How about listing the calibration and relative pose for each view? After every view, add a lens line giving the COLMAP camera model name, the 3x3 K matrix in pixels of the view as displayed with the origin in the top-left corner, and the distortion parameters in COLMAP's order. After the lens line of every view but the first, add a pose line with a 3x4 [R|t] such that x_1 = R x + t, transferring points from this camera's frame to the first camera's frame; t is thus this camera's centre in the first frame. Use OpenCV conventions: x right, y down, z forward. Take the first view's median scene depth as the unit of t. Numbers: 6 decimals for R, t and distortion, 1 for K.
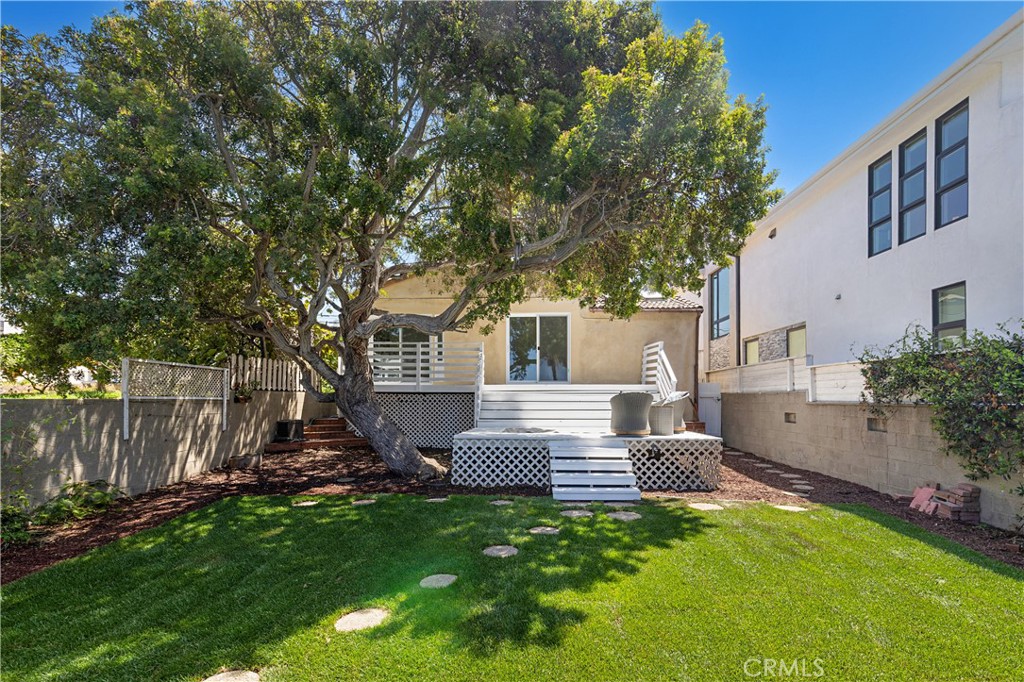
lens RADIAL K [[515.4, 0, 466.0], [0, 515.4, 398.8], [0, 0, 1]] dist [0.002988, 0.000979]
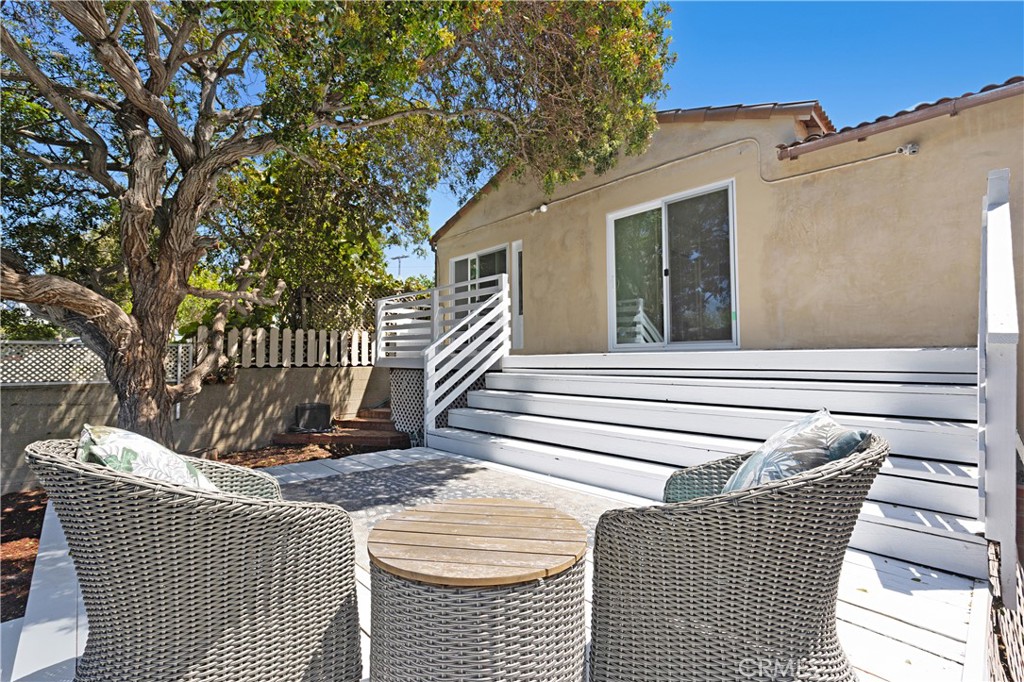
lens RADIAL K [[487.6, 0, 448.0], [0, 487.6, 334.7], [0, 0, 1]] dist [0.003306, 0.000157]
pose [[0.707097, -0.044868, -0.705692, 0.491832], [0.008487, 0.998452, -0.054978, -0.031704], [0.707066, 0.032885, 0.706383, 0.884405]]
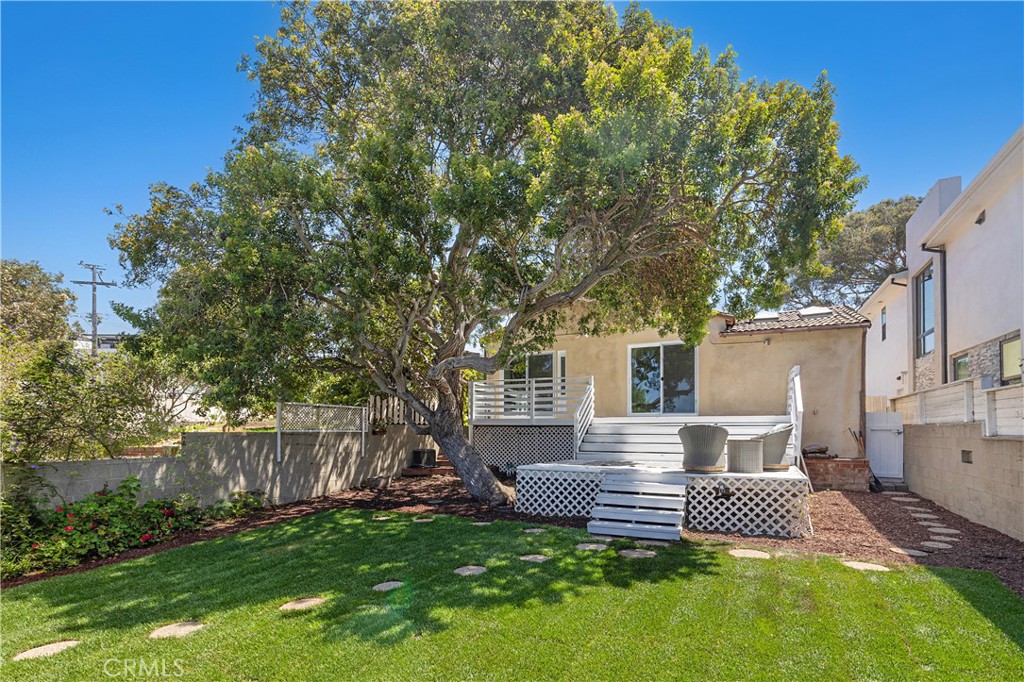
lens RADIAL K [[487.6, 0, 452.1], [0, 487.6, 429.4], [0, 0, 1]] dist [0.003306, 0.000157]
pose [[0.912392, -0.001247, -0.409316, 0.248872], [0.000334, 0.999997, -0.002303, -0.002736], [0.409317, 0.001964, 0.912390, 0.016332]]
